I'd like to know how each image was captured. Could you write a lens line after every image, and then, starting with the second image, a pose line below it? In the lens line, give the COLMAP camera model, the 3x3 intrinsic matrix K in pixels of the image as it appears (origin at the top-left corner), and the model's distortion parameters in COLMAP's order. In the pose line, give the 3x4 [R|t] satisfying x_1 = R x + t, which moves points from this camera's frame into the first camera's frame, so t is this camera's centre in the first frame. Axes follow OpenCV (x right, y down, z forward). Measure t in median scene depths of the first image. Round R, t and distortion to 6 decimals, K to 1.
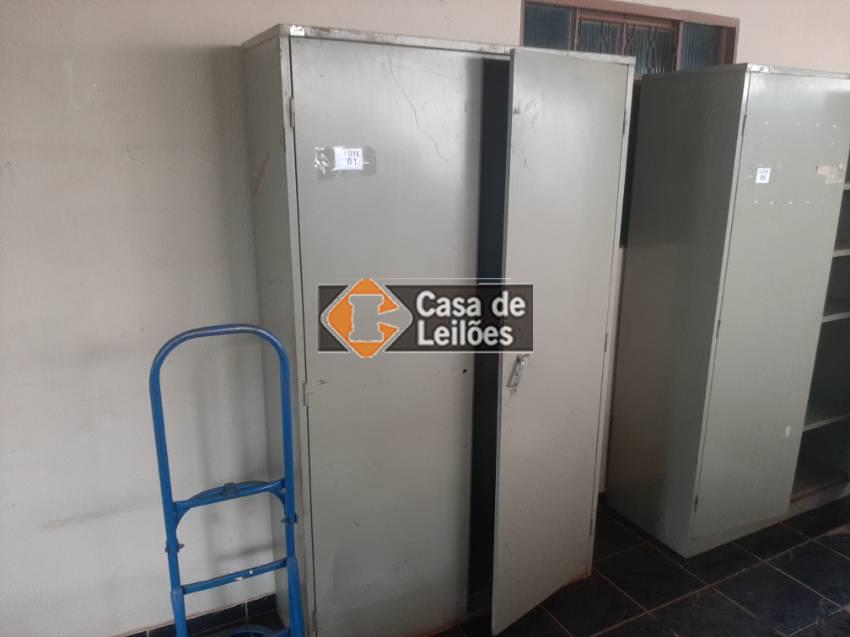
lens RADIAL K [[633.5, 0, 411.8], [0, 633.5, 318.0], [0, 0, 1]] dist [0.056155, -0.001207]
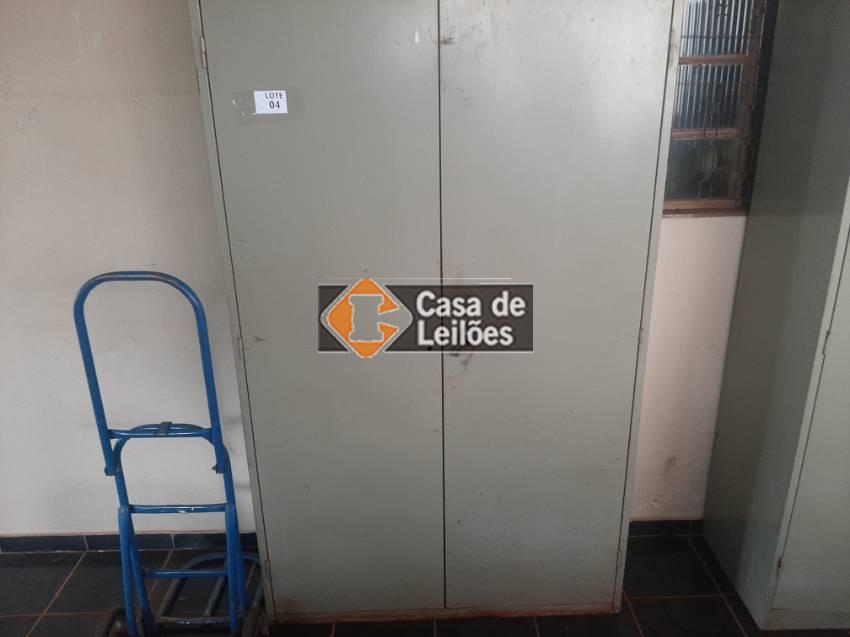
lens RADIAL K [[644.2, 0, 448.9], [0, 644.2, 318.9], [0, 0, 1]] dist [0.043501, -0.002265]
pose [[0.905059, 0.129301, -0.405154, 0.542232], [-0.093139, 0.989798, 0.107823, -0.065948], [0.414962, -0.059851, 0.907868, 0.237879]]
